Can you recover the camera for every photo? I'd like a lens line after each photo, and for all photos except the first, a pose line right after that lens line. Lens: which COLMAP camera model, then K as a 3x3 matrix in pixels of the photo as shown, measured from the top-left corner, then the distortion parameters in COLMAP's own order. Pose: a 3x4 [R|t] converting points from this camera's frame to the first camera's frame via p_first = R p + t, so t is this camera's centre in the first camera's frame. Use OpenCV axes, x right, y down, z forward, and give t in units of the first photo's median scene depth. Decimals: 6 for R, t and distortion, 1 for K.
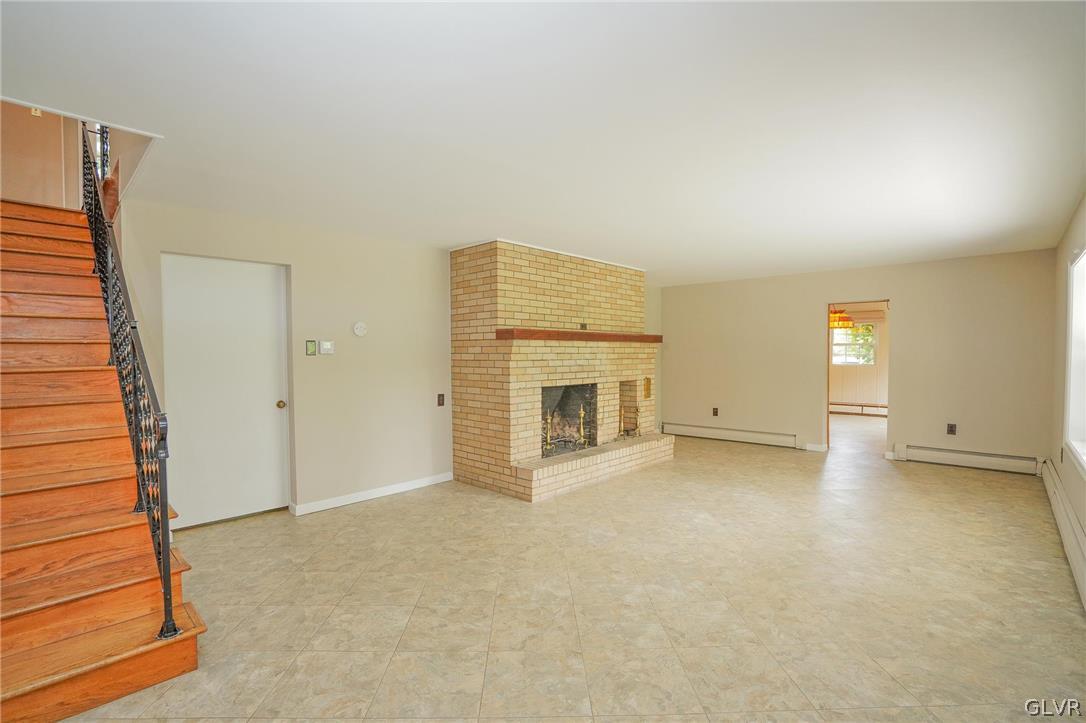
lens RADIAL K [[498.1, 0, 539.2], [0, 498.1, 366.3], [0, 0, 1]] dist [-0.050588, 0.017510]
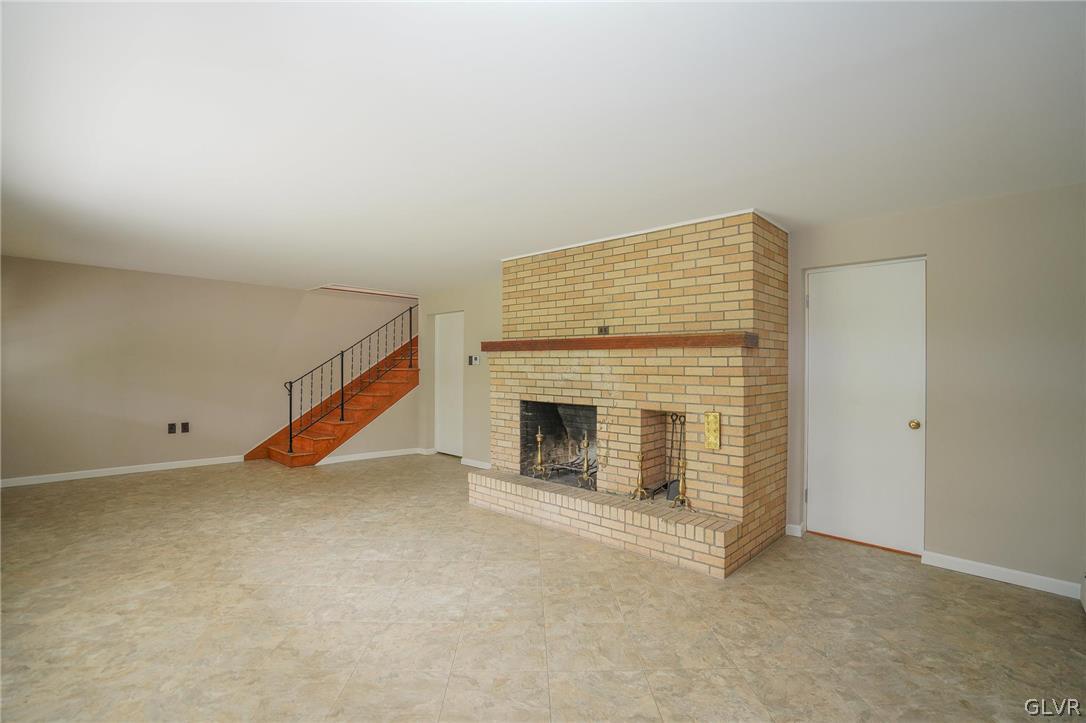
lens RADIAL K [[498.1, 0, 539.2], [0, 498.1, 366.3], [0, 0, 1]] dist [-0.050588, 0.017510]
pose [[0.008933, 0.005083, -0.999947, 0.907001], [-0.034167, 0.999405, 0.004775, -0.027315], [0.999376, 0.034123, 0.009101, 0.962341]]
